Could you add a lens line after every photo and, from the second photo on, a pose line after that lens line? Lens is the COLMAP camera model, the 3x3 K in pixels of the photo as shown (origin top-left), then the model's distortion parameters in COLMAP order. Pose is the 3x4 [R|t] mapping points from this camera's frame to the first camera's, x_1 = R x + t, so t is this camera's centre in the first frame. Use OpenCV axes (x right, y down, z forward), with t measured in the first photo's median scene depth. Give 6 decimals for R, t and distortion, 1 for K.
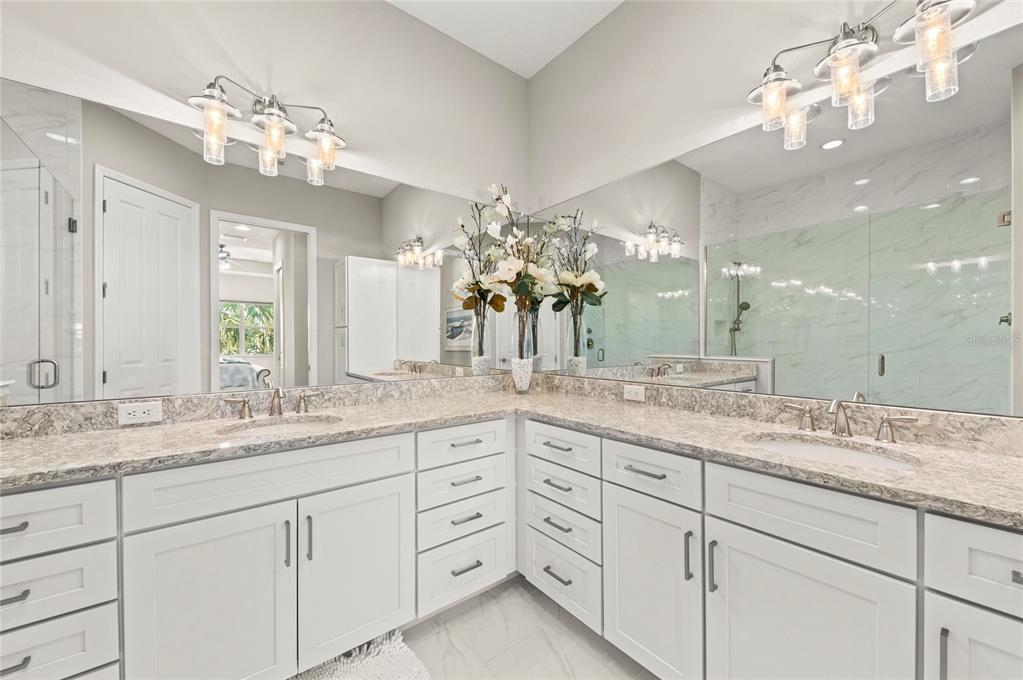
lens RADIAL K [[392.0, 0, 516.5], [0, 392.0, 342.7], [0, 0, 1]] dist [0.014705, -0.008271]
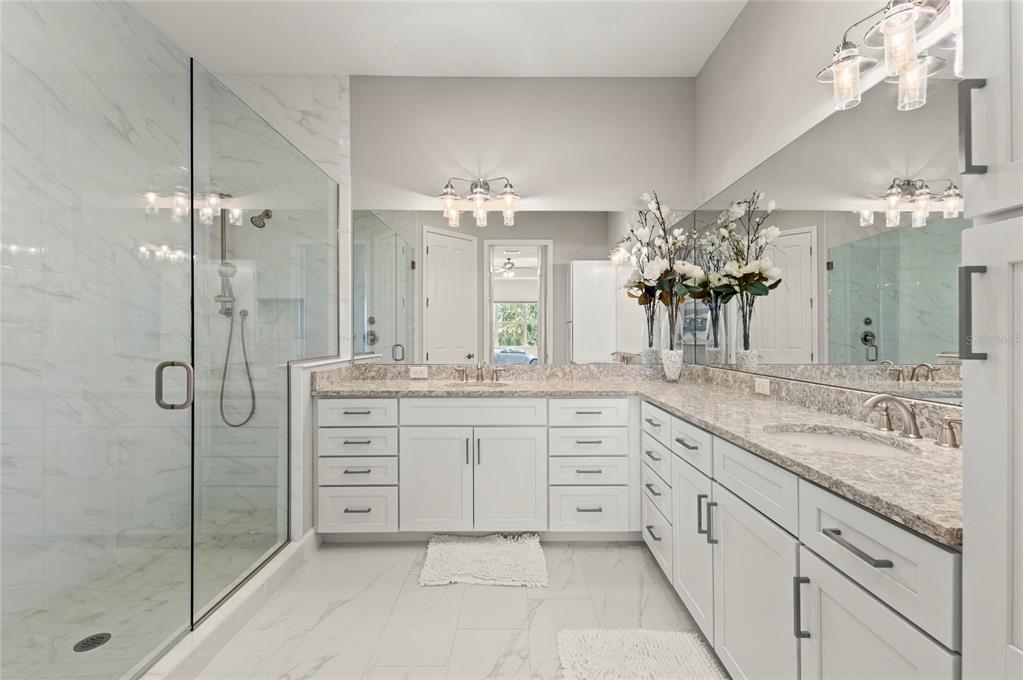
lens RADIAL K [[429.2, 0, 513.8], [0, 429.2, 334.6], [0, 0, 1]] dist [0.001665, 0.000189]
pose [[0.781715, -0.000790, -0.623636, 0.521125], [-0.001911, 0.999991, -0.003662, 0.004766], [0.623633, 0.004055, 0.781706, -0.237766]]
